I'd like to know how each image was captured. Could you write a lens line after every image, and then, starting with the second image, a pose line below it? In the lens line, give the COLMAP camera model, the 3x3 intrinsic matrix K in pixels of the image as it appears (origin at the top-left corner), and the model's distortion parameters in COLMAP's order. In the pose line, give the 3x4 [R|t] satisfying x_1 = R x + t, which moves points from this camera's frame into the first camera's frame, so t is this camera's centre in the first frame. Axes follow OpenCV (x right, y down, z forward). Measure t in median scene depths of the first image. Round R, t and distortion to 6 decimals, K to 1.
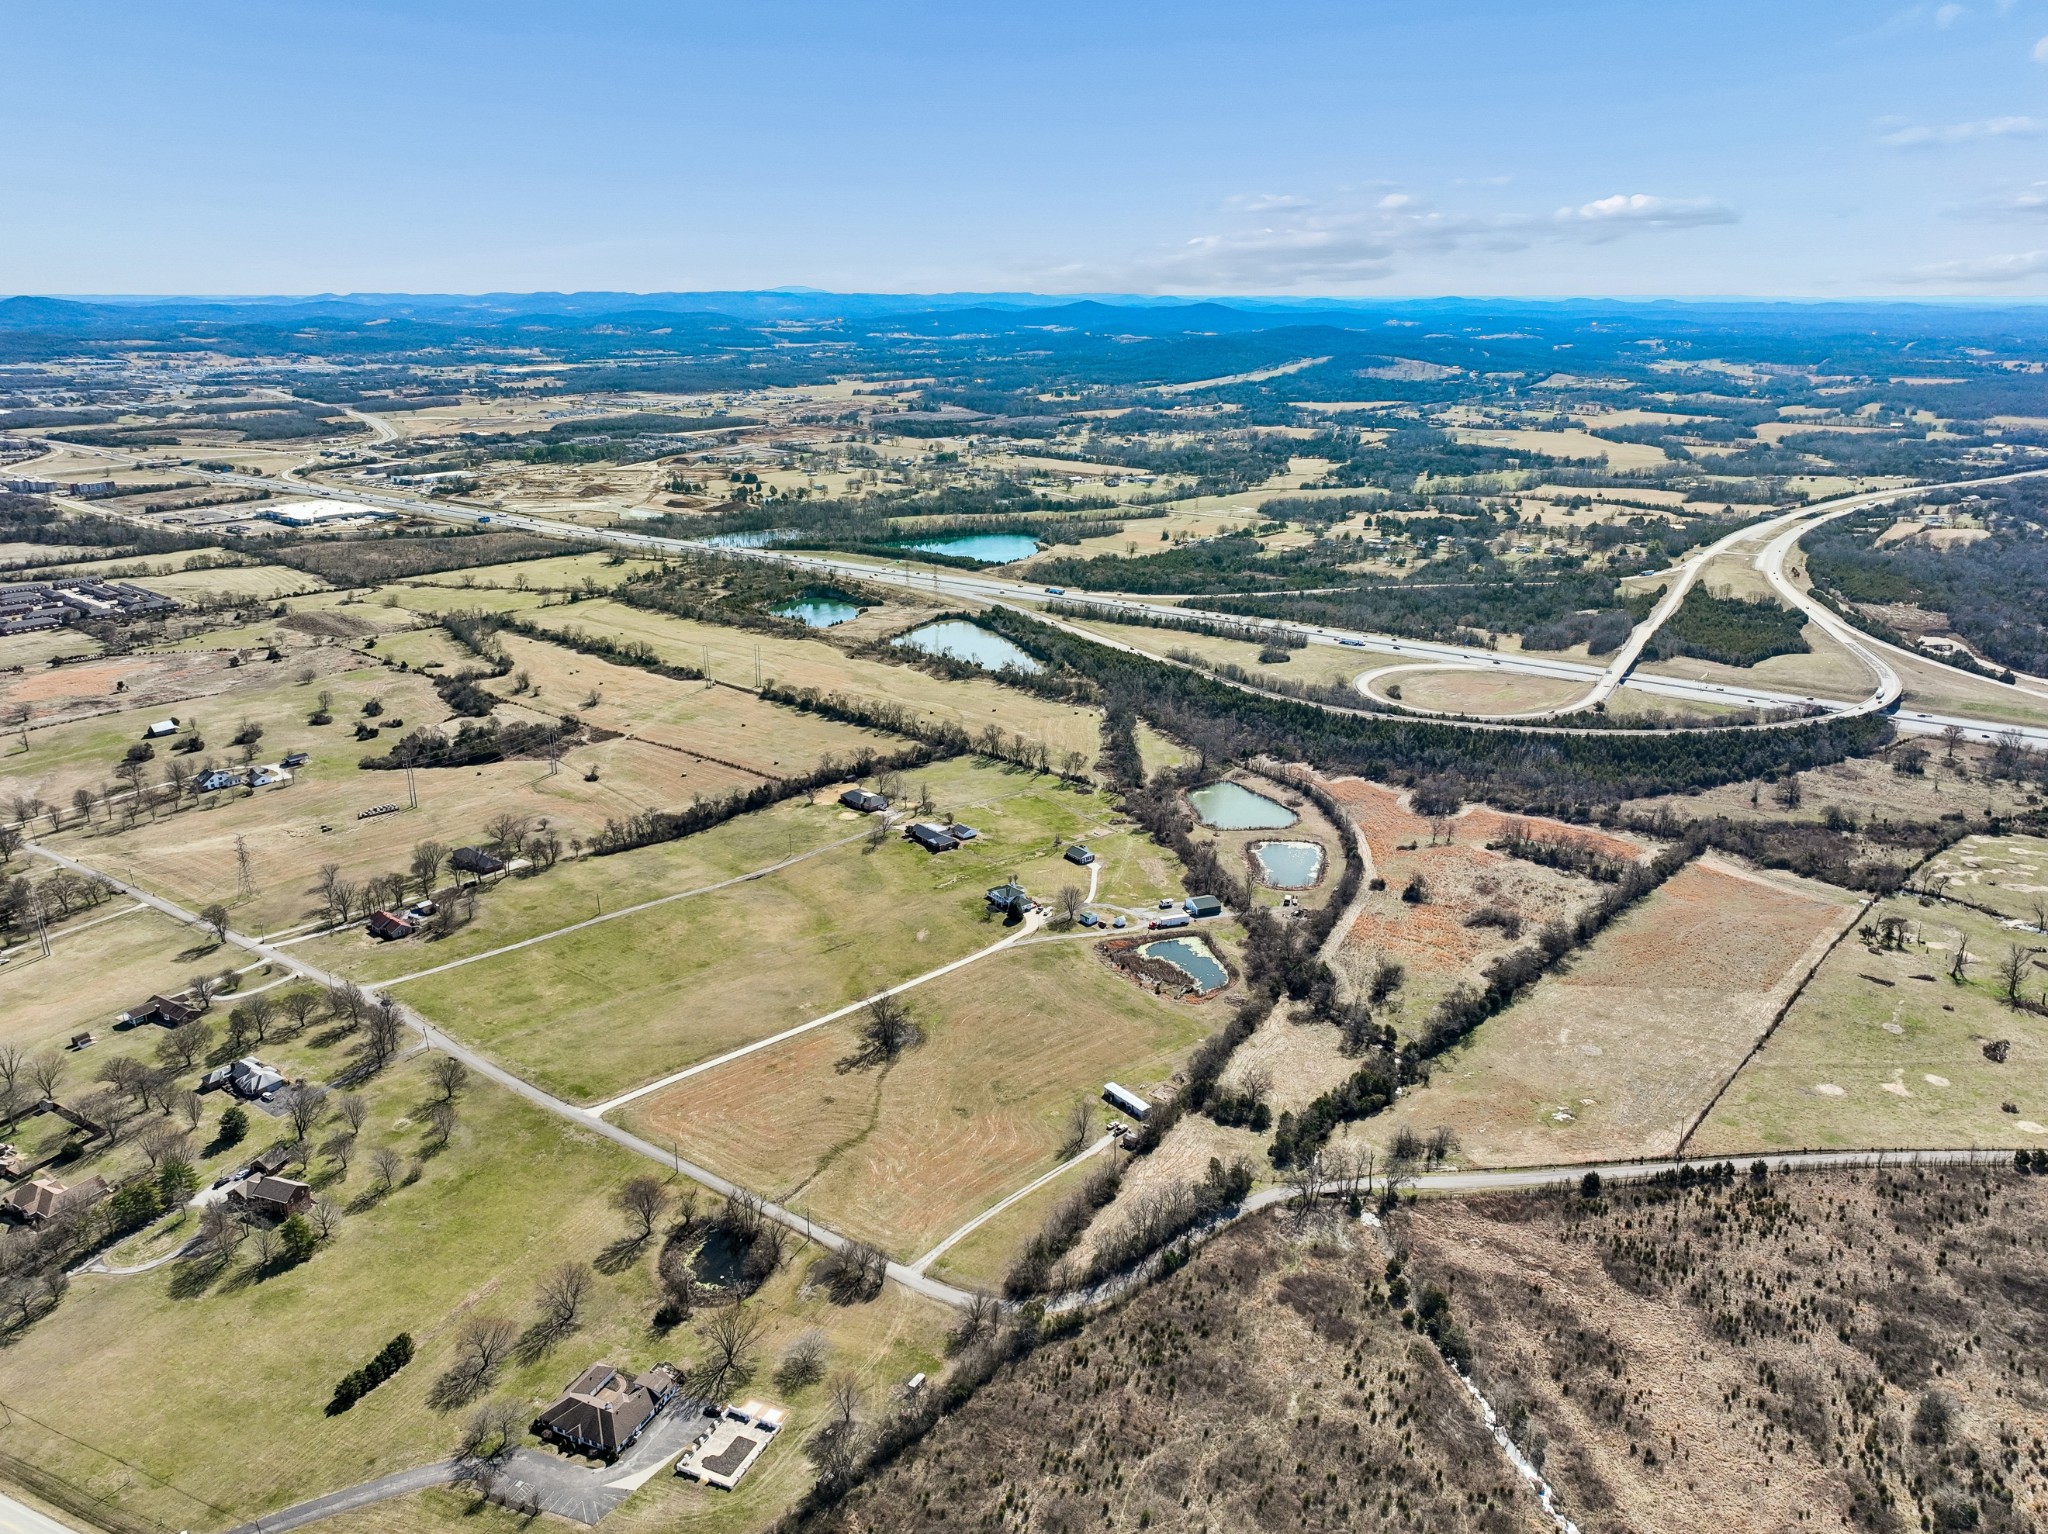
lens RADIAL K [[1370.3, 0, 1019.4], [0, 1370.3, 719.2], [0, 0, 1]] dist [0.001491, -0.001523]
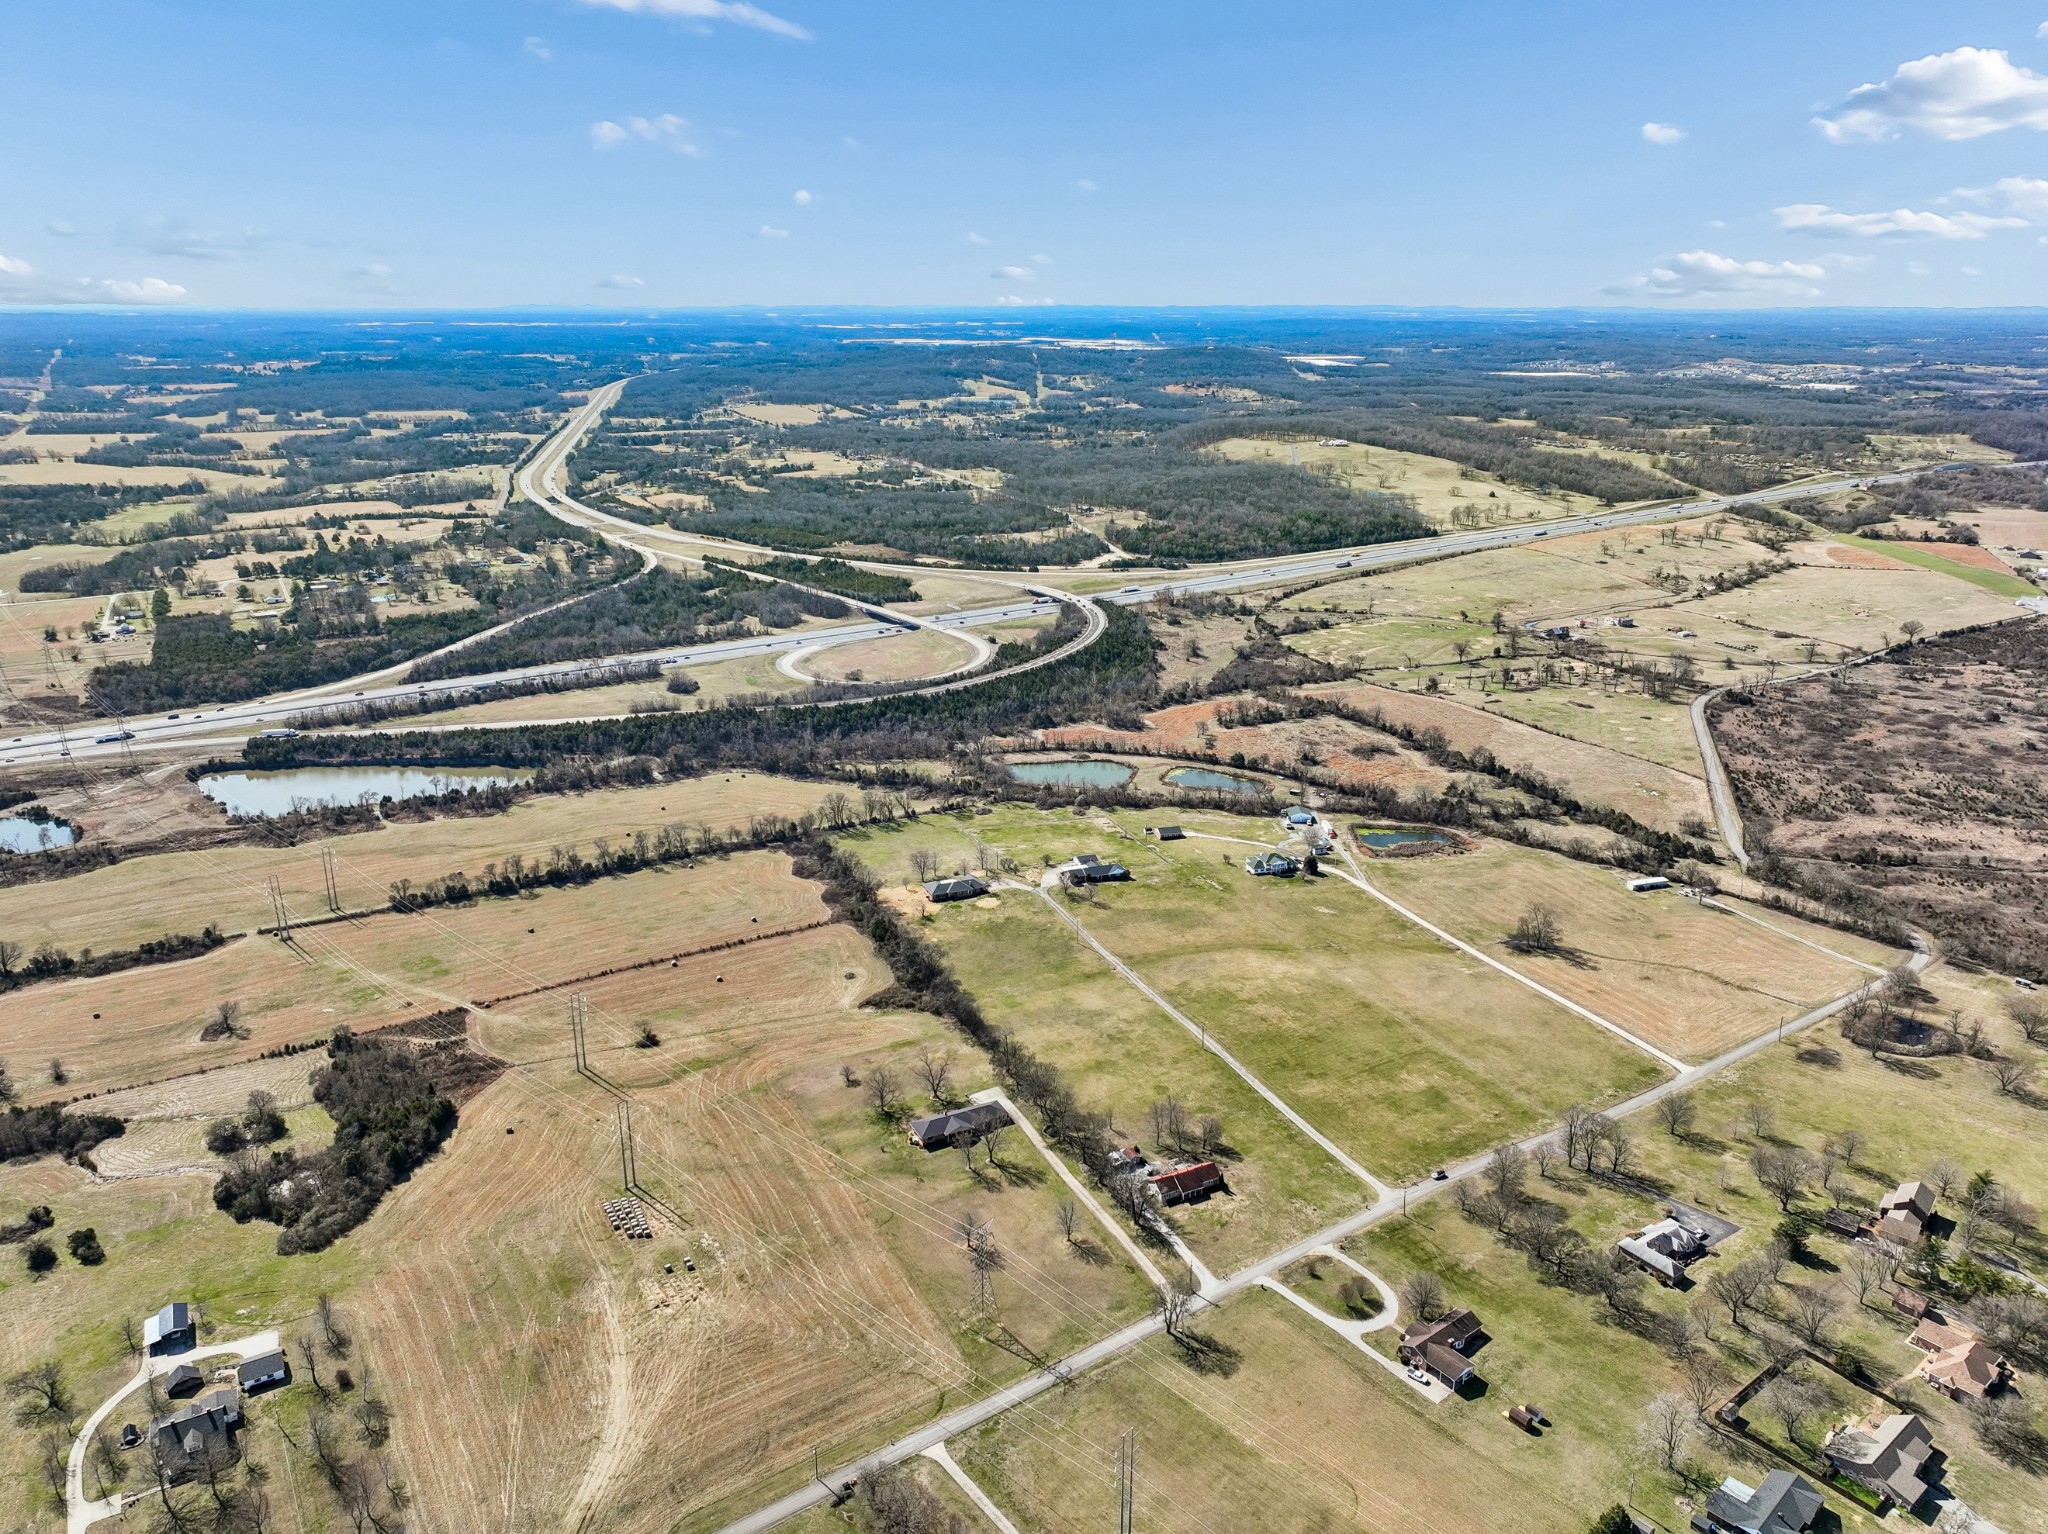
lens RADIAL K [[1367.2, 0, 1021.4], [0, 1367.2, 765.4], [0, 0, 1]] dist [0.000179, 0.000167]
pose [[0.395855, -0.298151, 0.868565, -0.886076], [0.274012, 0.941089, 0.198164, -0.186738], [-0.876480, 0.159553, 0.454232, 0.601943]]
